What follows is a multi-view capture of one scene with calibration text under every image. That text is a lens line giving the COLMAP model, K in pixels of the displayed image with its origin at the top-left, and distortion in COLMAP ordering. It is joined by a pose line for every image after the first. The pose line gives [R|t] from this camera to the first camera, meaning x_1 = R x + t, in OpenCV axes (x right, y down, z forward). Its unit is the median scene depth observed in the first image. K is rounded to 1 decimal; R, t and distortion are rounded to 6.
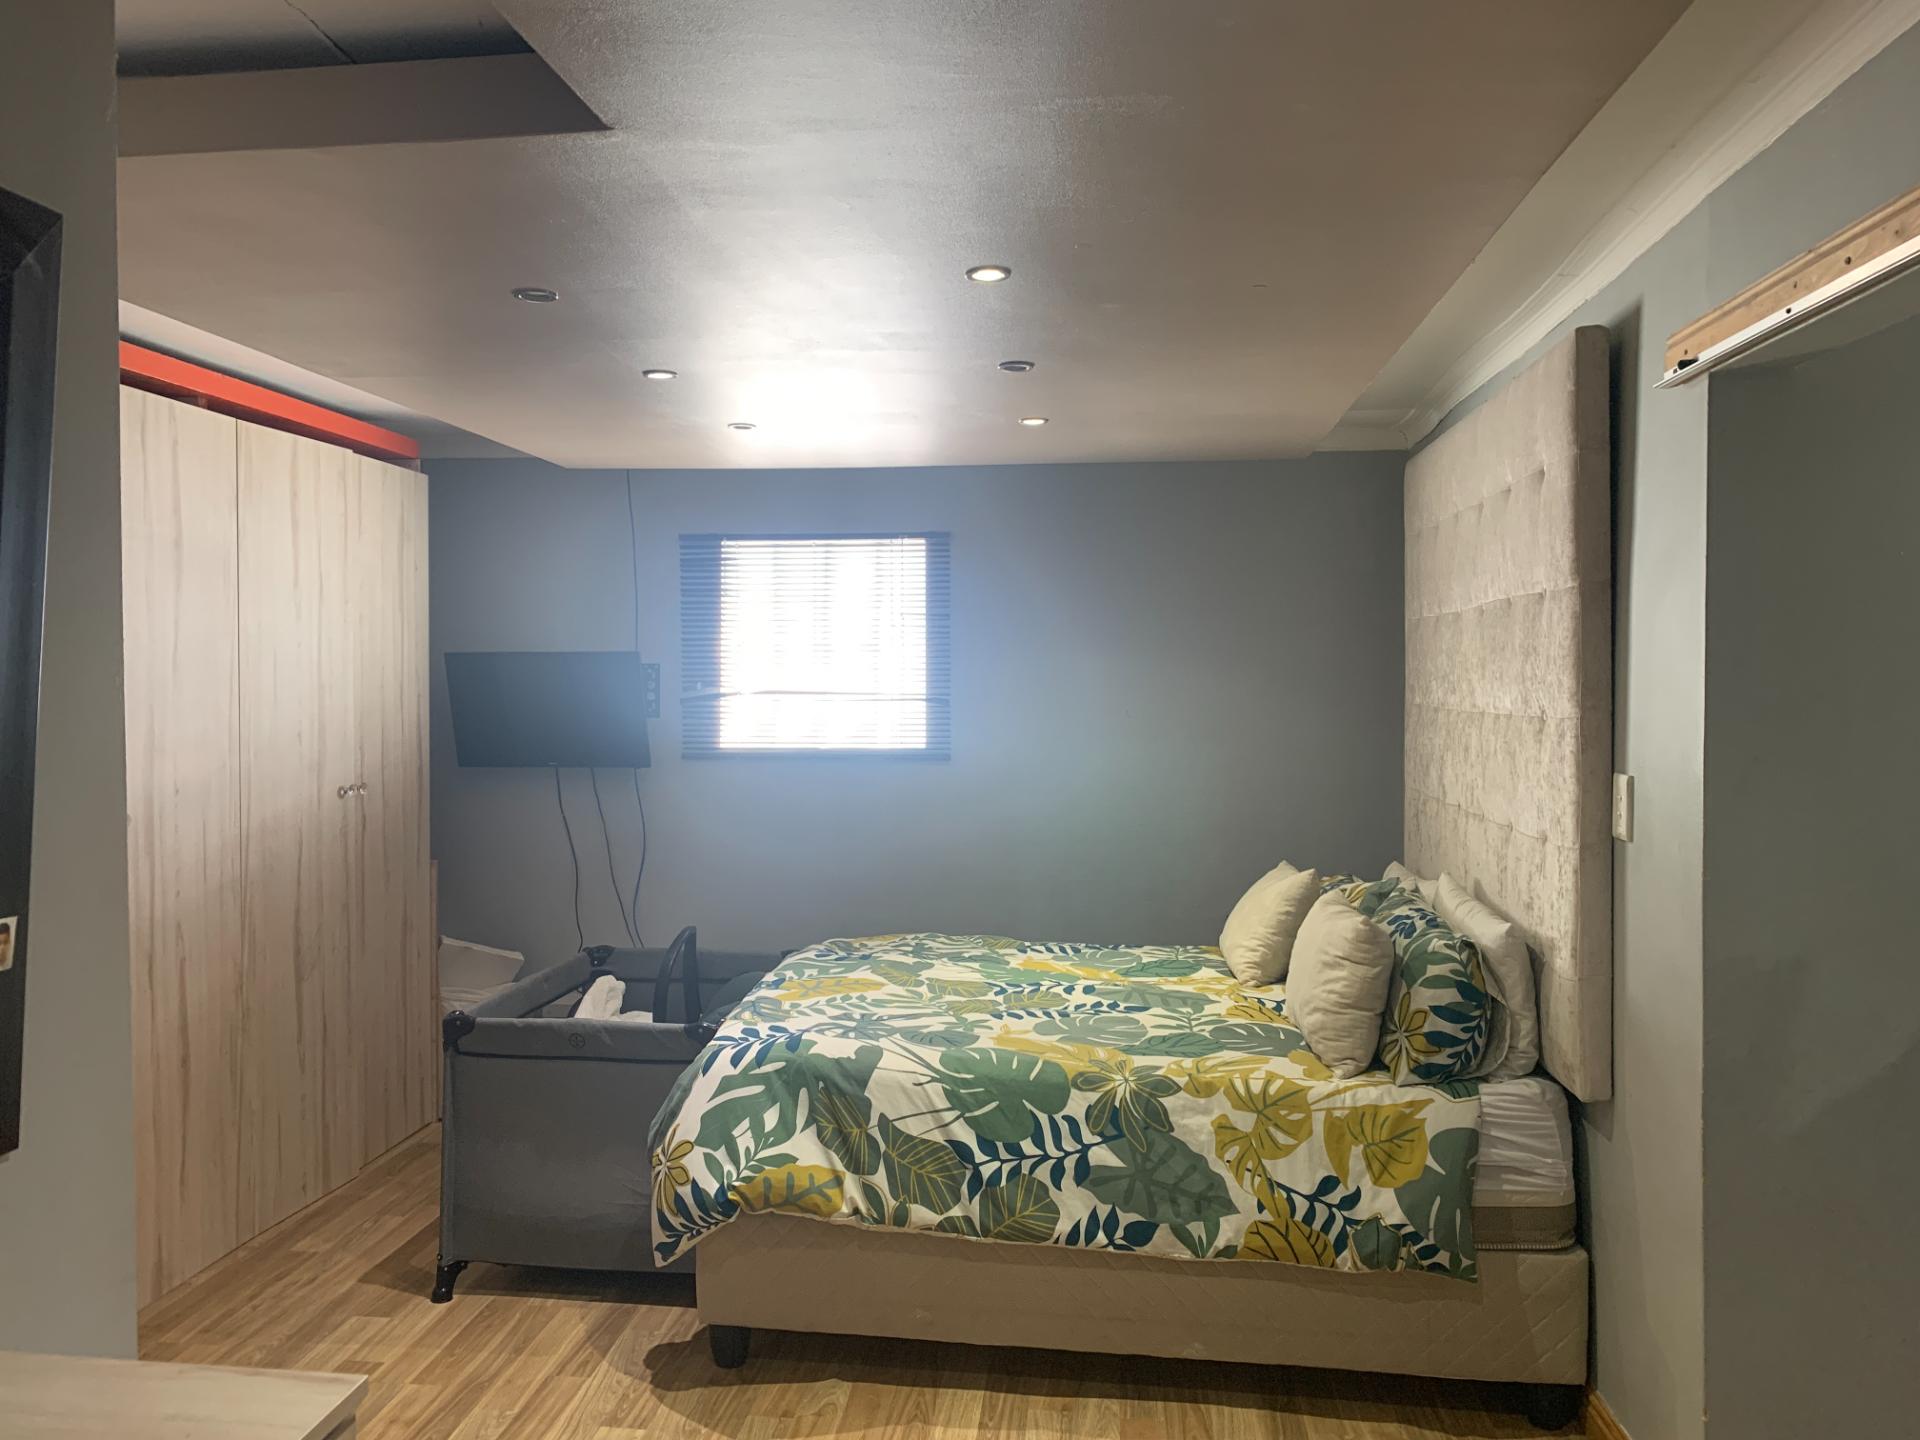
lens RADIAL K [[1447.6, 0, 963.6], [0, 1447.6, 733.7], [0, 0, 1]] dist [0.104932, -0.204553]
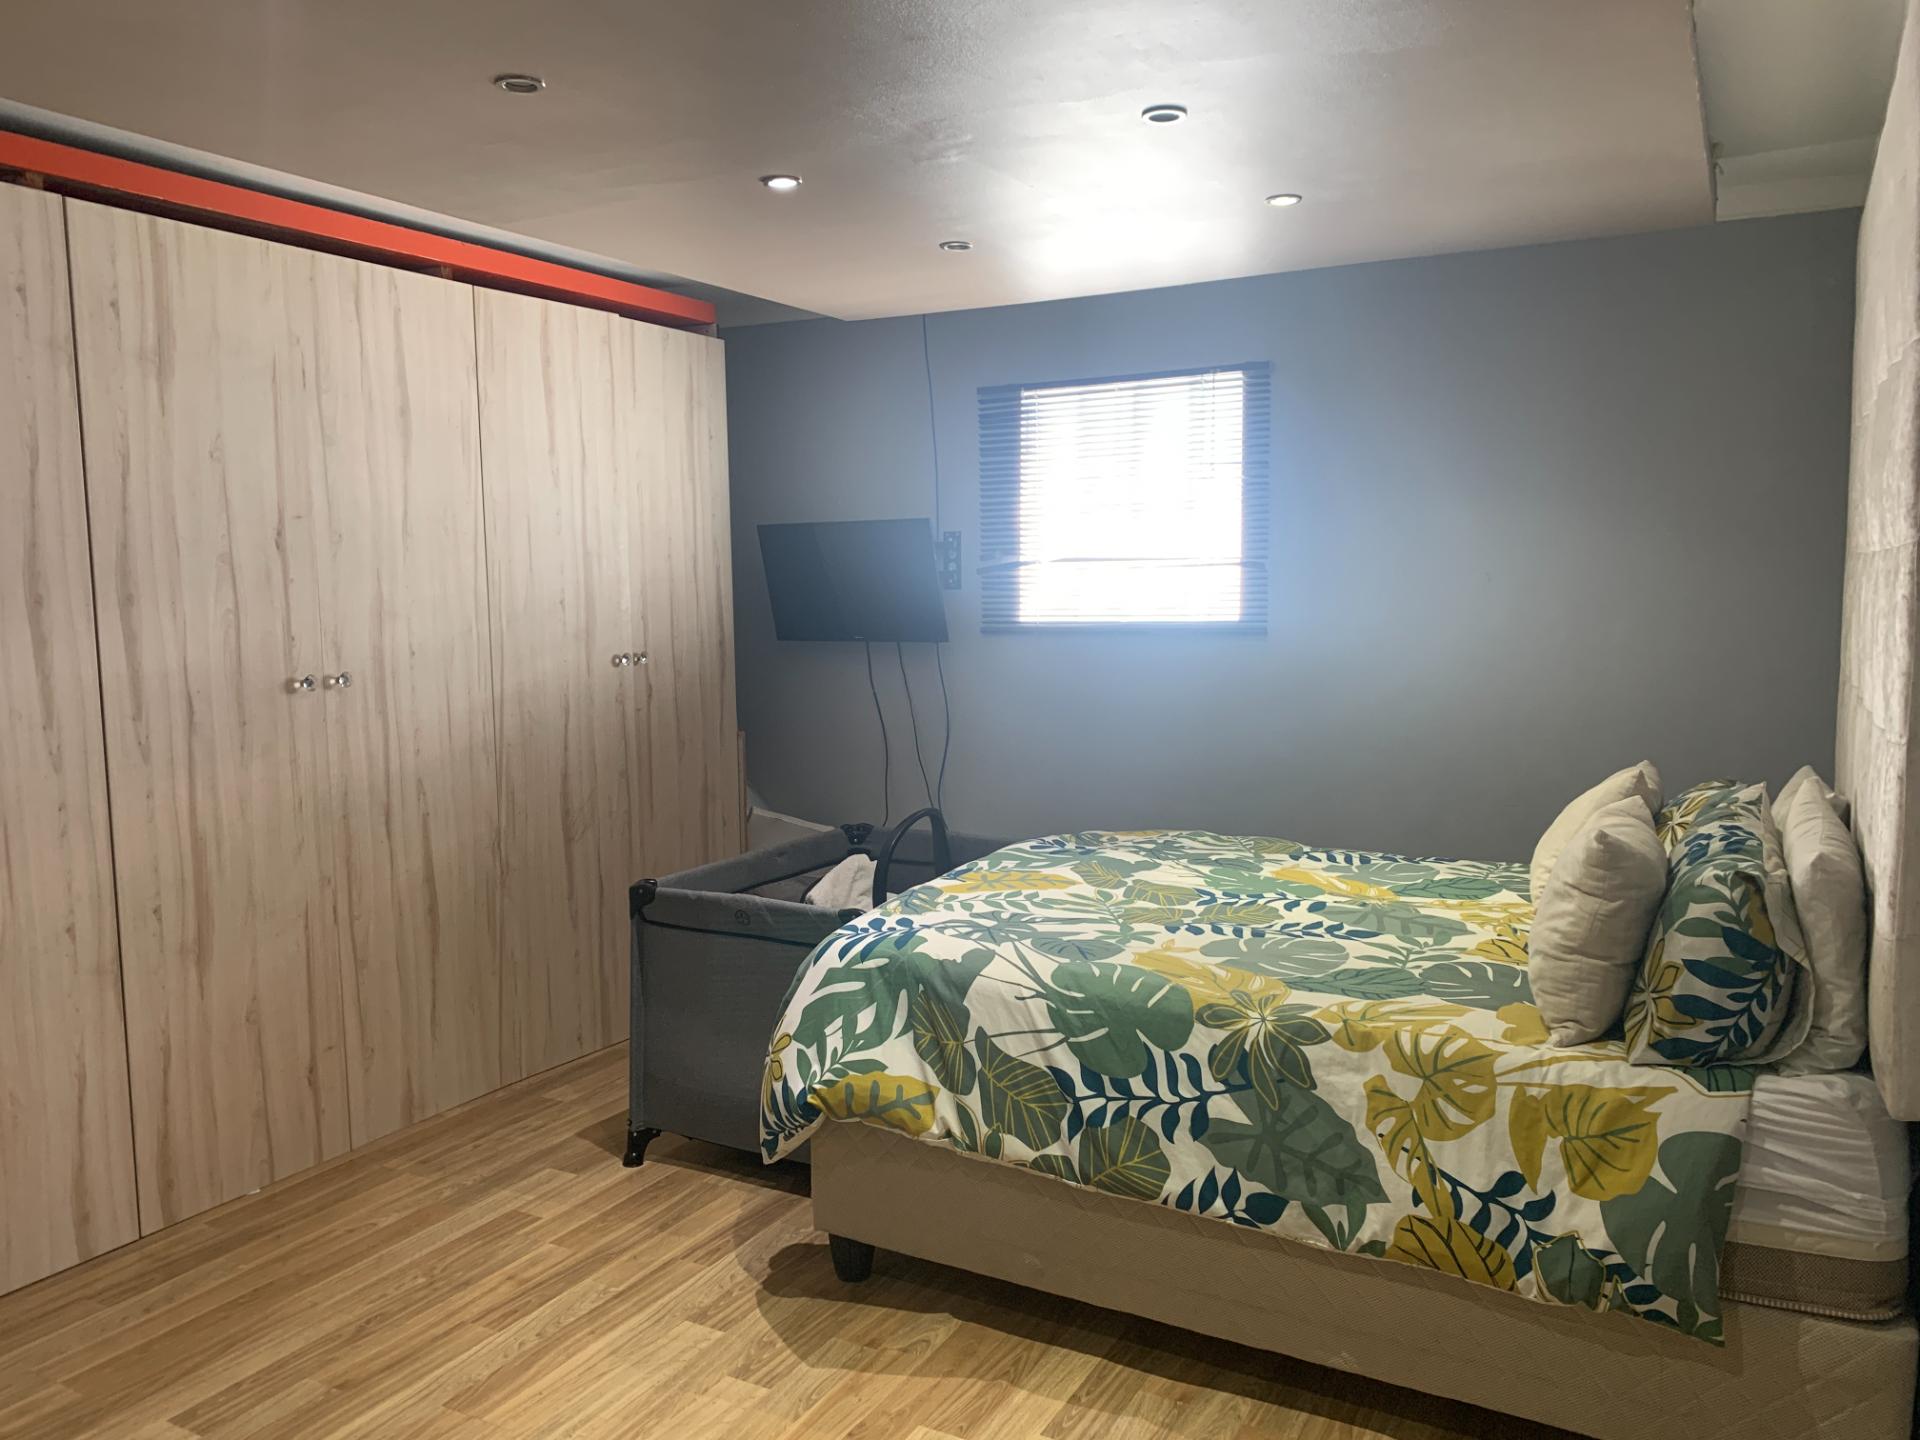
lens RADIAL K [[1471.1, 0, 957.1], [0, 1471.1, 734.1], [0, 0, 1]] dist [0.074357, -0.097255]
pose [[0.923753, 0.028011, -0.381964, 0.263913], [-0.000593, 0.997425, 0.071711, 0.024316], [0.382989, -0.066017, 0.921391, 0.201028]]
